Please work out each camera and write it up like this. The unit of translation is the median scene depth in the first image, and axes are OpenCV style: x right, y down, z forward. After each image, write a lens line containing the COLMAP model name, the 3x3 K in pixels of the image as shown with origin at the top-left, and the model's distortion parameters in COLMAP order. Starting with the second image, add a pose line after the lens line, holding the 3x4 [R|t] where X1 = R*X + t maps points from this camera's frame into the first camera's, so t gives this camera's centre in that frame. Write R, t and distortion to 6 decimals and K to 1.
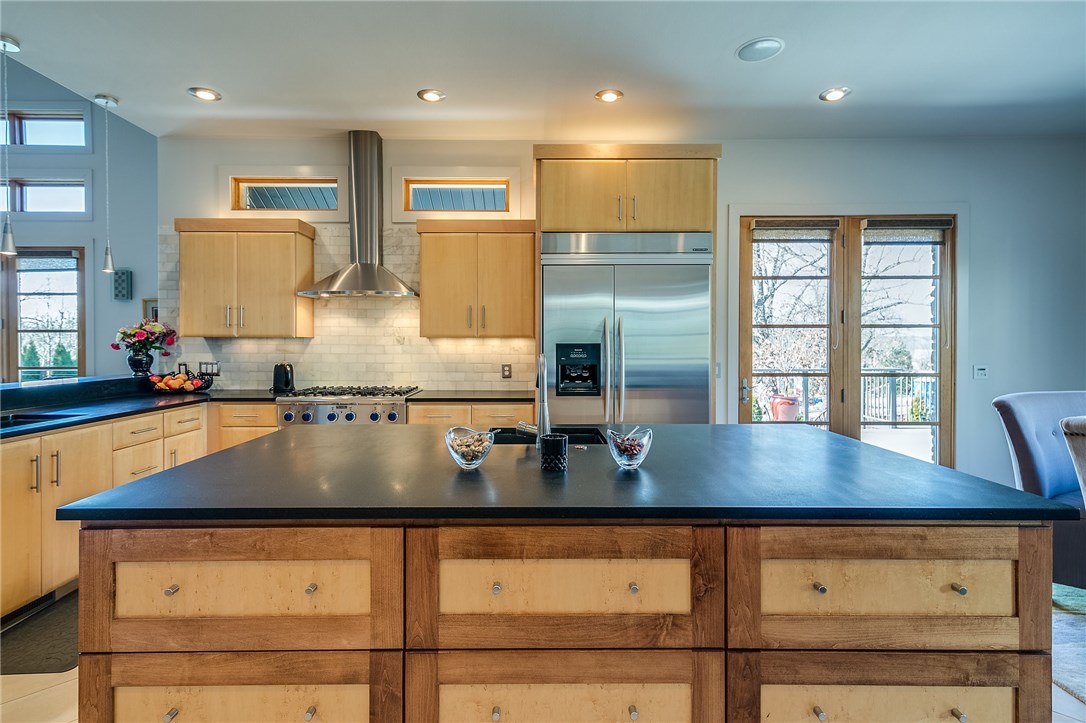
lens RADIAL K [[531.4, 0, 543.7], [0, 531.4, 344.0], [0, 0, 1]] dist [0.020245, -0.004726]
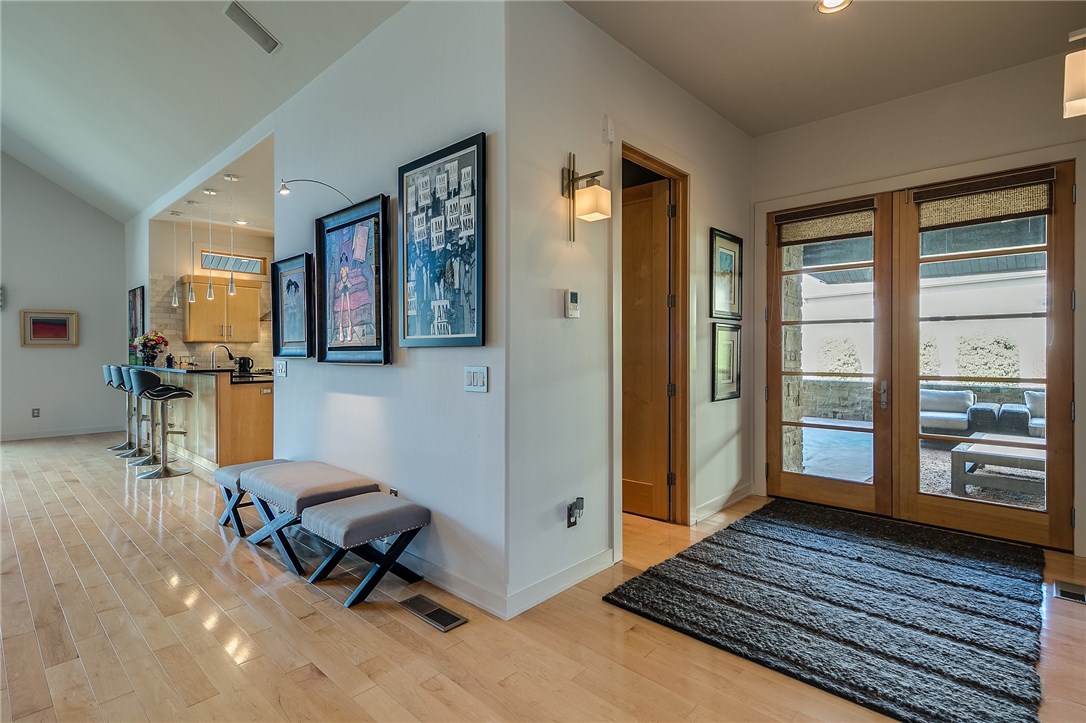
lens RADIAL K [[531.4, 0, 542.8], [0, 531.4, 356.6], [0, 0, 1]] dist [0.020245, -0.004726]
pose [[0.672059, -0.005984, 0.740474, -1.139489], [0.004284, 0.999982, 0.004193, 0.032881], [-0.740485, 0.000354, 0.672072, -1.001600]]
